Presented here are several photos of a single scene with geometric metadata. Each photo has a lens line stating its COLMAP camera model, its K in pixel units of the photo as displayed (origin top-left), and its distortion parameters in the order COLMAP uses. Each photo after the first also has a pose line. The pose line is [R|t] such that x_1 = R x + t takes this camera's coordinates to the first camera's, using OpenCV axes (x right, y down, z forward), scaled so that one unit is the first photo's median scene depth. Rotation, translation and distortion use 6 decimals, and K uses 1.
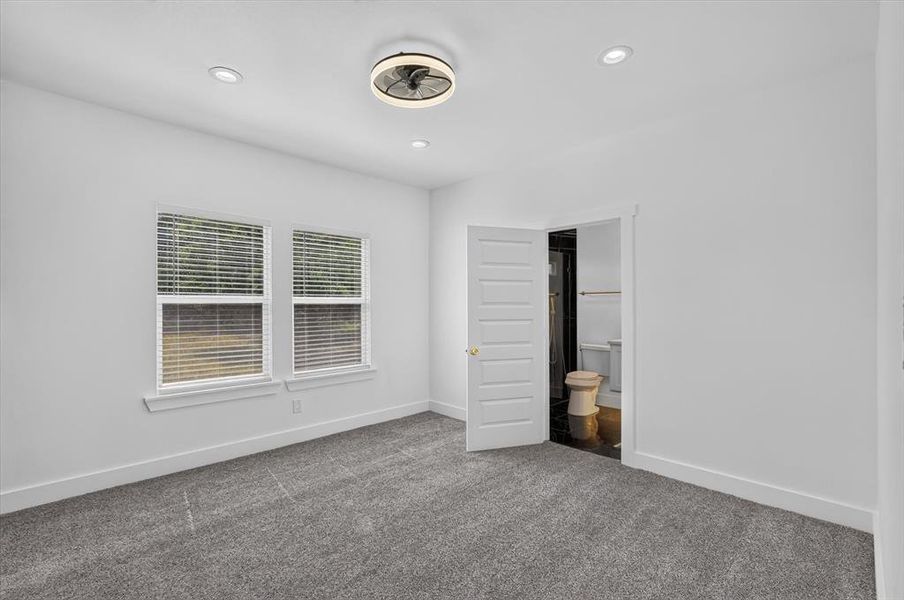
lens RADIAL K [[403.2, 0, 452.0], [0, 403.2, 300.0], [0, 0, 1]] dist [-0.003031, 0.001076]
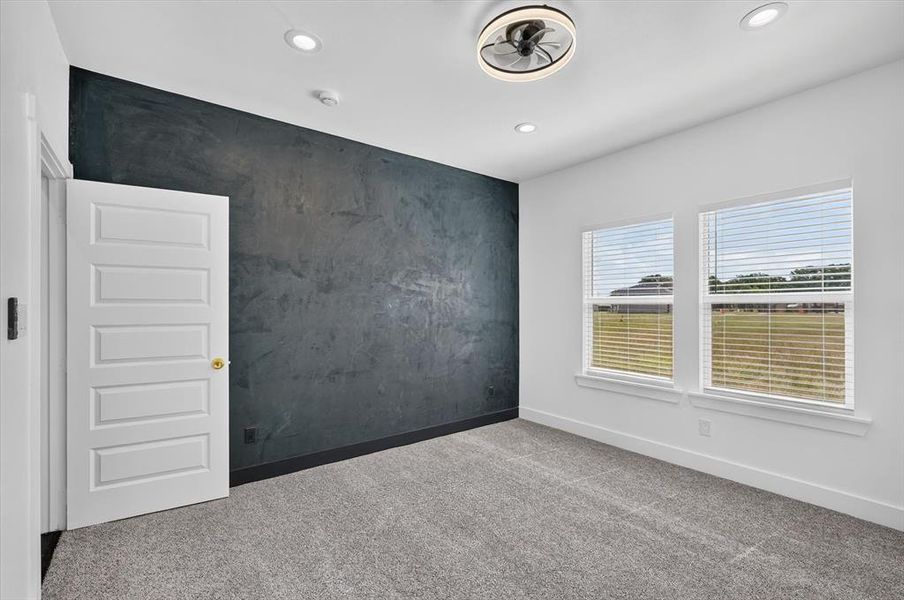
lens RADIAL K [[404.6, 0, 452.2], [0, 404.6, 303.7], [0, 0, 1]] dist [-0.002568, 0.000062]
pose [[-0.116718, -0.001909, -0.993163, 0.538954], [0.016136, 0.999863, -0.003818, 0.006461], [0.993034, -0.016471, -0.116671, 0.646145]]
